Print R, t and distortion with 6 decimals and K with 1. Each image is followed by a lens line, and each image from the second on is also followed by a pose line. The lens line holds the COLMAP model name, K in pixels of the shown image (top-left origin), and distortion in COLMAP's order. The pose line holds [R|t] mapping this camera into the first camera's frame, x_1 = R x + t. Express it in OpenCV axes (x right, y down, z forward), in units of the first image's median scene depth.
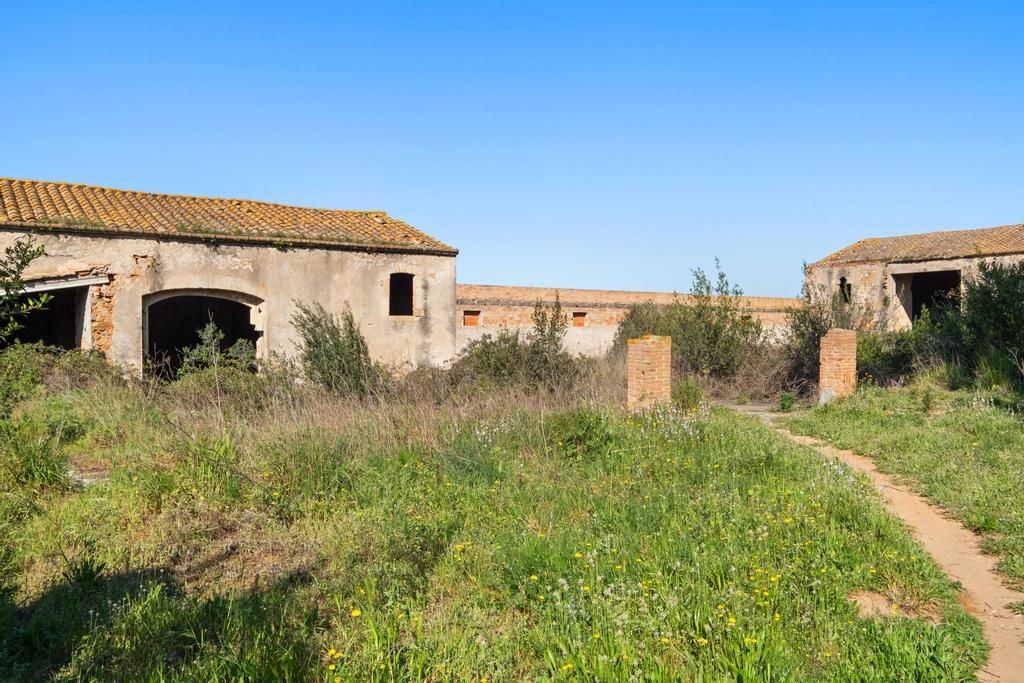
lens RADIAL K [[860.2, 0, 525.2], [0, 860.2, 343.8], [0, 0, 1]] dist [0.002991, 0.004372]
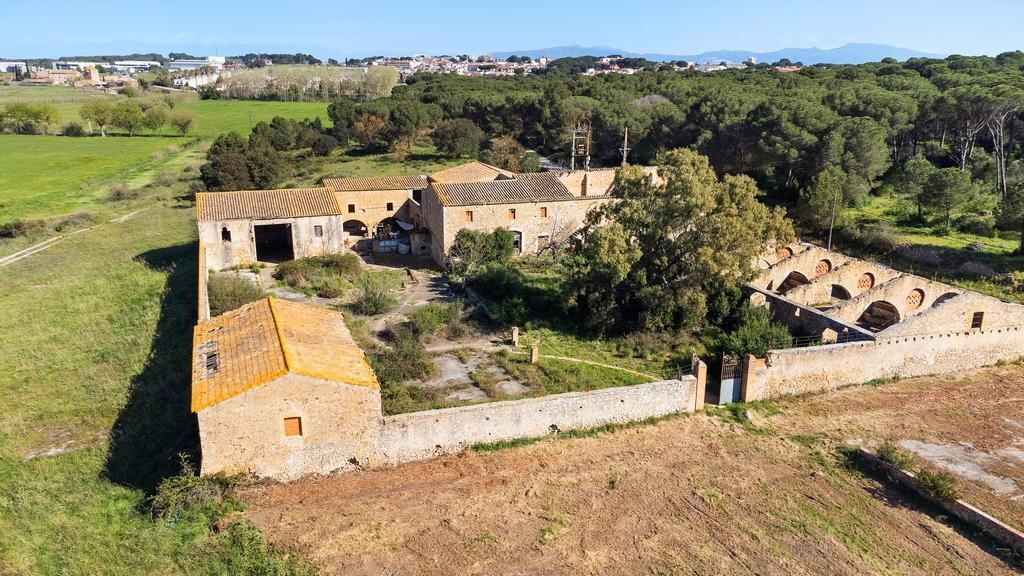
lens RADIAL K [[773.1, 0, 507.6], [0, 773.1, 291.9], [0, 0, 1]] dist [0.054794, -0.000218]
pose [[0.281336, -0.264432, 0.922456, -2.174007], [0.002645, 0.961493, 0.274816, -0.853244], [-0.959606, -0.074876, 0.271203, -0.046964]]
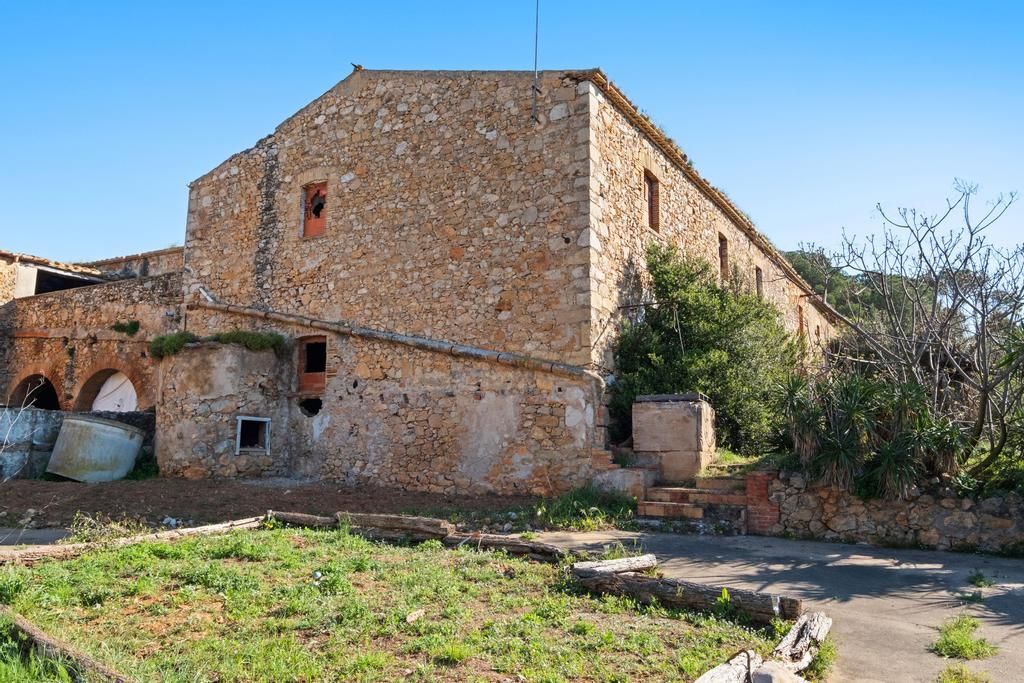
lens RADIAL K [[796.4, 0, 510.0], [0, 796.4, 311.7], [0, 0, 1]] dist [0.001479, 0.000118]
pose [[-0.400959, 0.174390, 0.899344, 0.544047], [-0.005549, 0.981234, -0.192743, -0.002715], [-0.916079, -0.082273, -0.392467, 1.451175]]
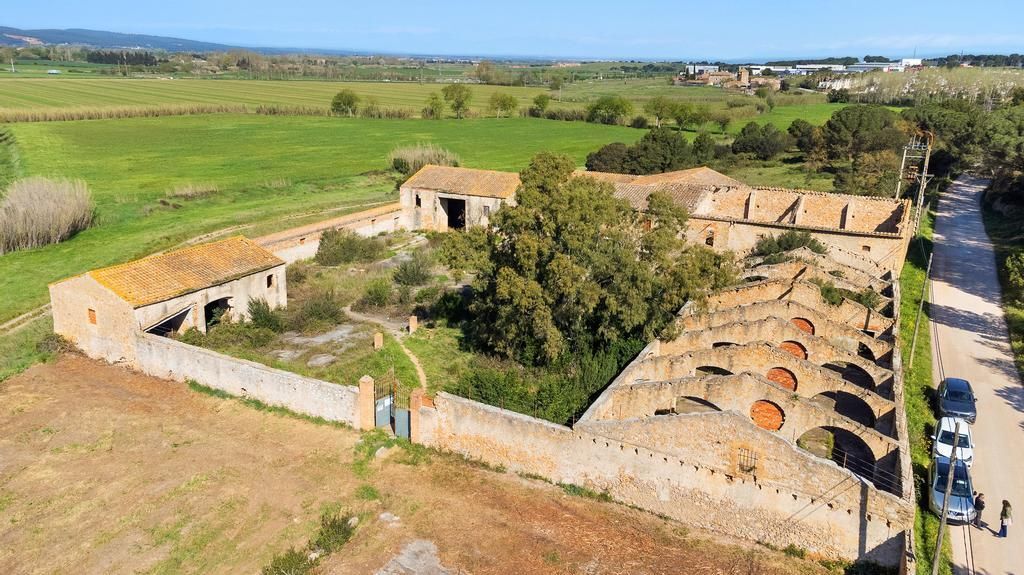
lens RADIAL K [[792.4, 0, 511.3], [0, 792.4, 288.4], [0, 0, 1]] dist [0.042481, 0.004804]
pose [[0.894599, -0.102409, 0.434978, -0.624738], [-0.020225, 0.963110, 0.268346, -0.823802], [-0.446413, -0.248859, 0.859526, -1.772804]]
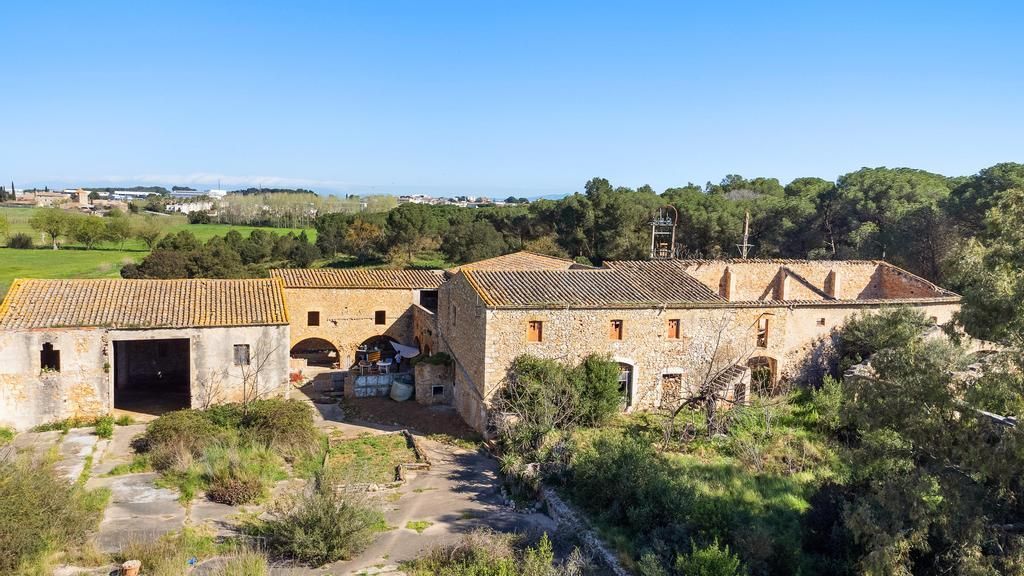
lens RADIAL K [[774.7, 0, 505.8], [0, 774.7, 283.4], [0, 0, 1]] dist [0.026153, 0.066043]
pose [[0.277017, -0.079059, 0.957607, -0.619032], [-0.024185, 0.995720, 0.089202, -0.488351], [-0.960561, -0.047870, 0.273919, 0.675939]]
